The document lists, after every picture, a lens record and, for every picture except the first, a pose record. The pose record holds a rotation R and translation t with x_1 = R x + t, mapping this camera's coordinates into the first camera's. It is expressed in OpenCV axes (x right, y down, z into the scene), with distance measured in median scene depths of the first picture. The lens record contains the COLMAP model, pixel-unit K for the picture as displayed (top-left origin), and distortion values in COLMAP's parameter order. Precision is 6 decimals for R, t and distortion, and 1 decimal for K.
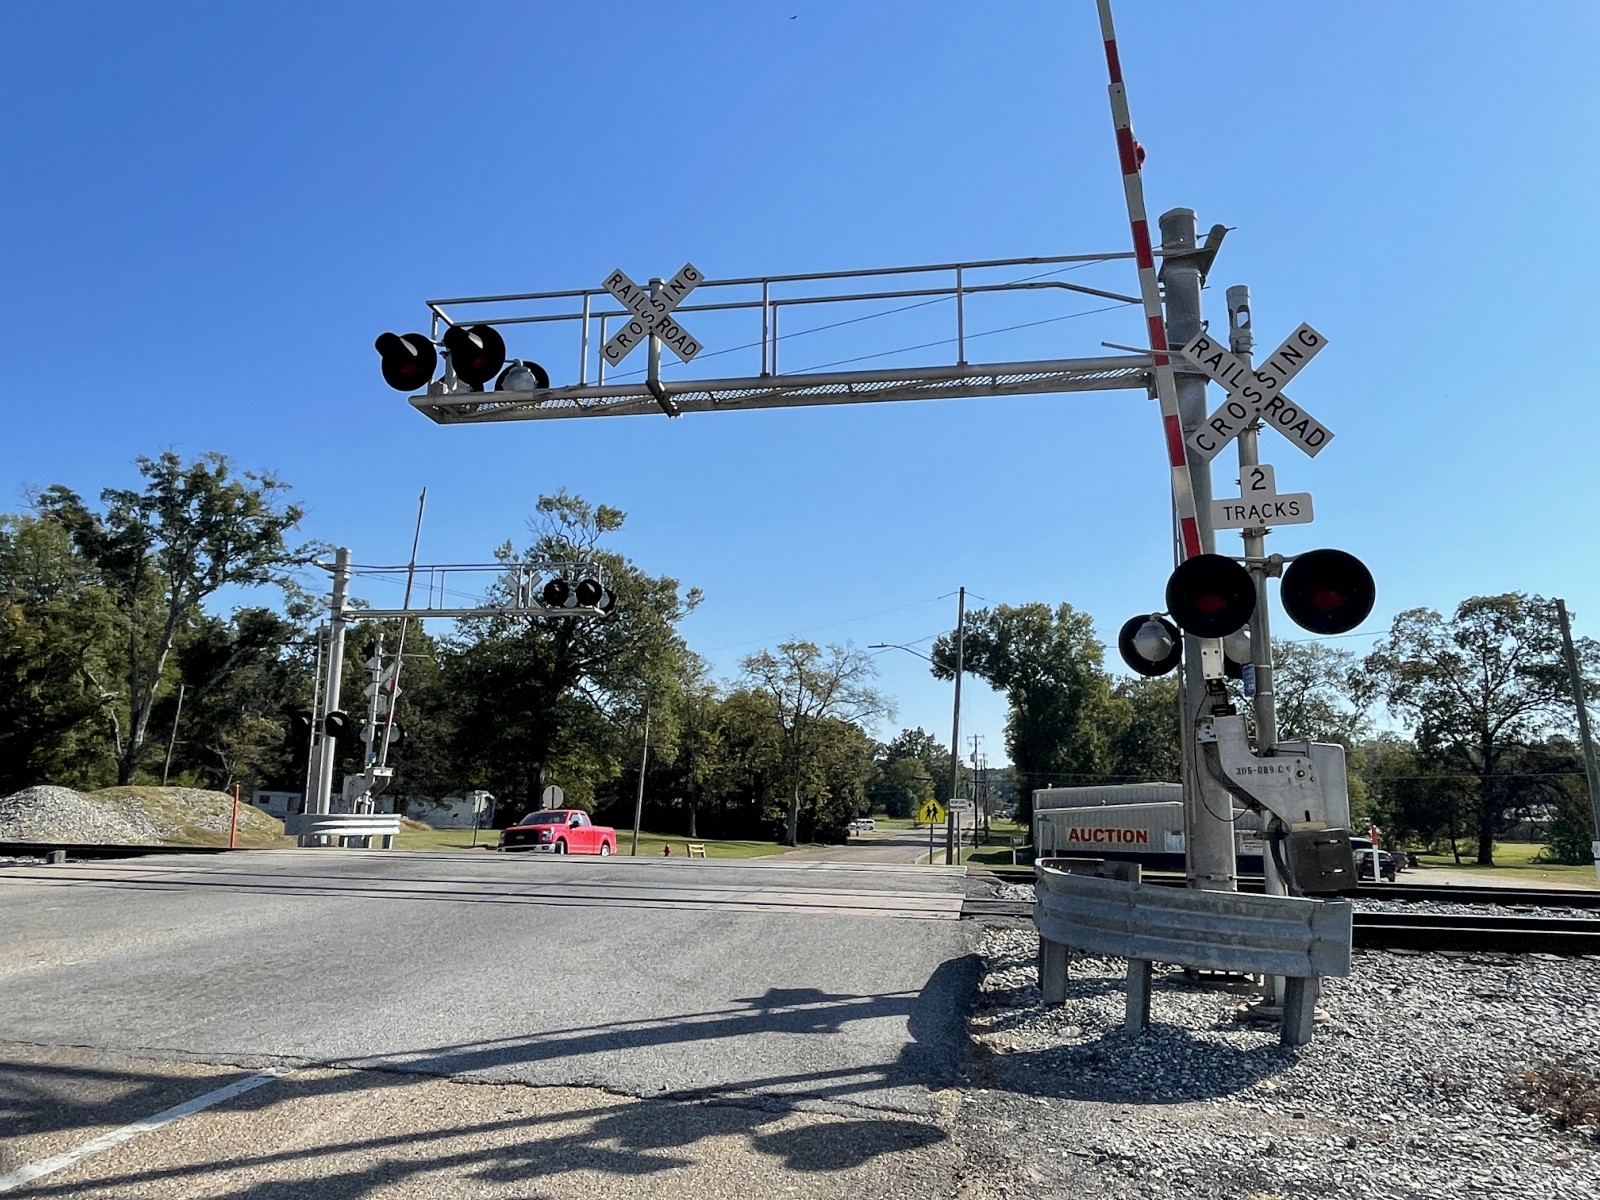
lens RADIAL K [[1155.8, 0, 794.9], [0, 1155.8, 593.2], [0, 0, 1]] dist [-0.007985, 0.003061]
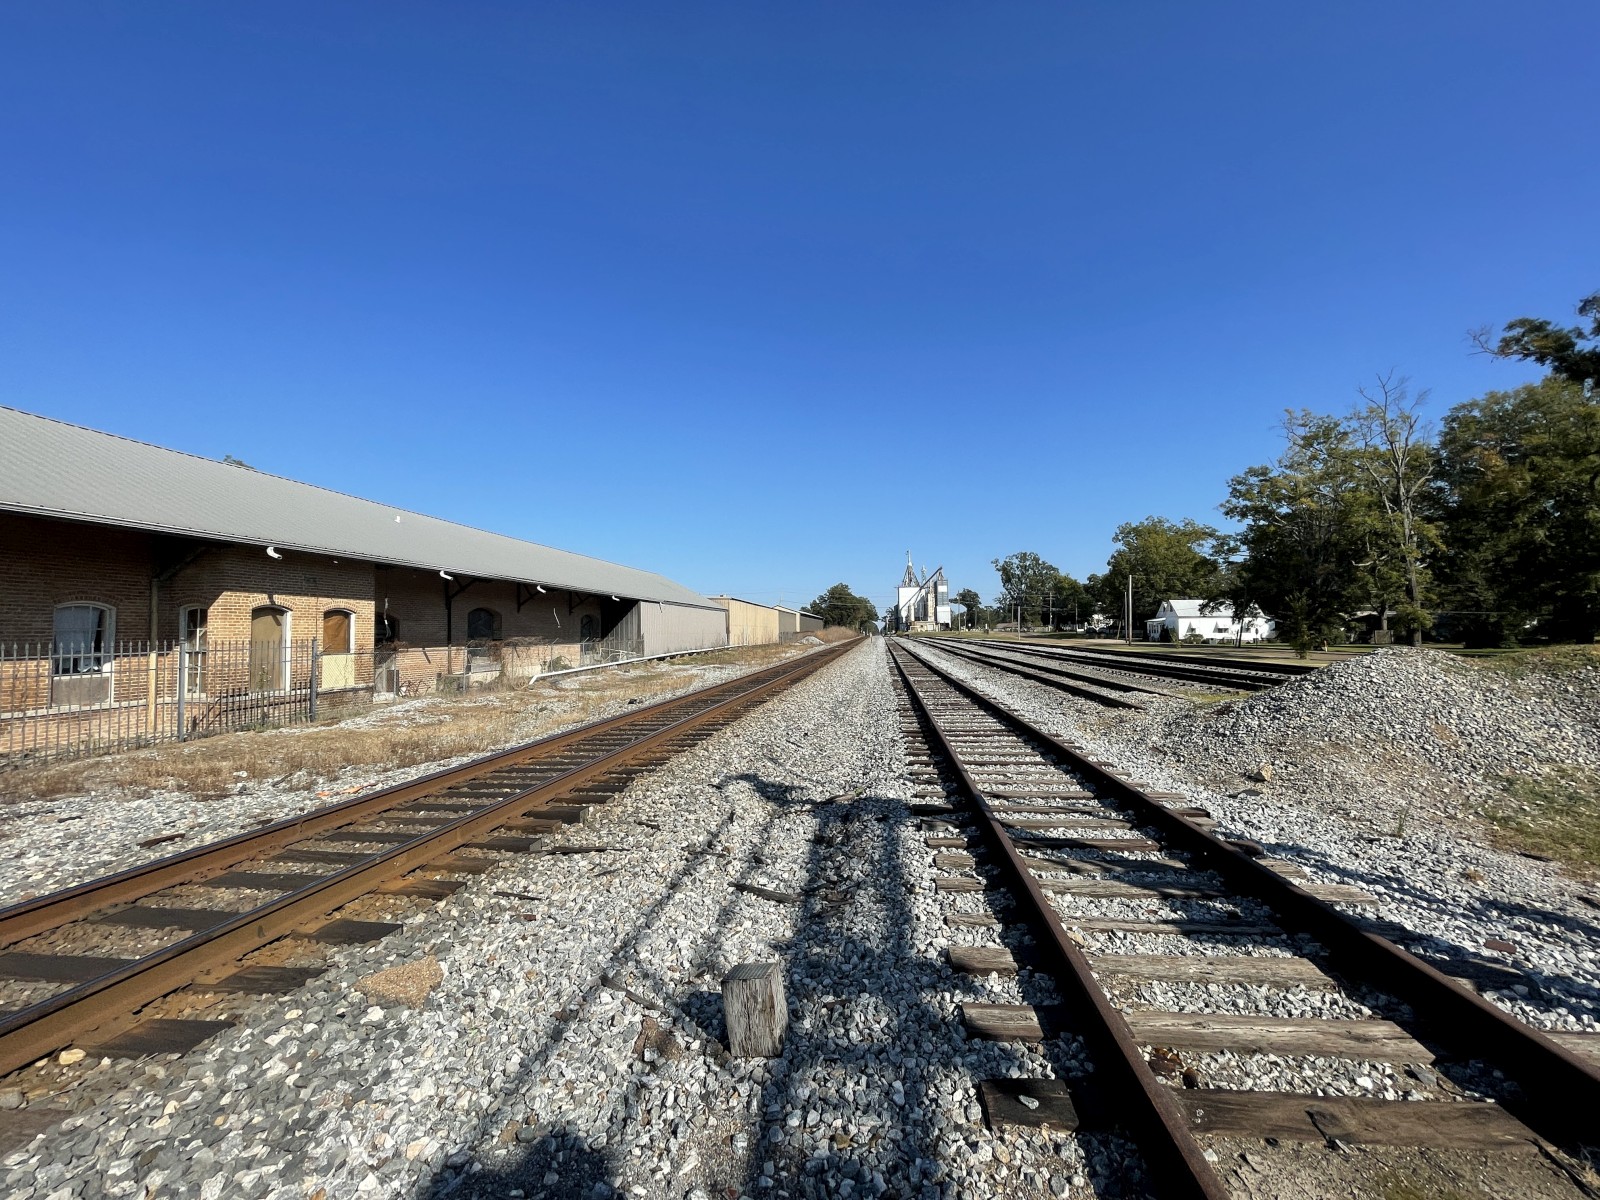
lens RADIAL K [[639.6, 0, 803.2], [0, 639.6, 595.2], [0, 0, 1]] dist [0.000371, 0.000191]
pose [[0.069252, -0.066058, -0.995410, -0.134807], [0.182143, 0.981870, -0.052487, 0.041482], [0.980830, -0.177672, 0.080028, 0.272958]]
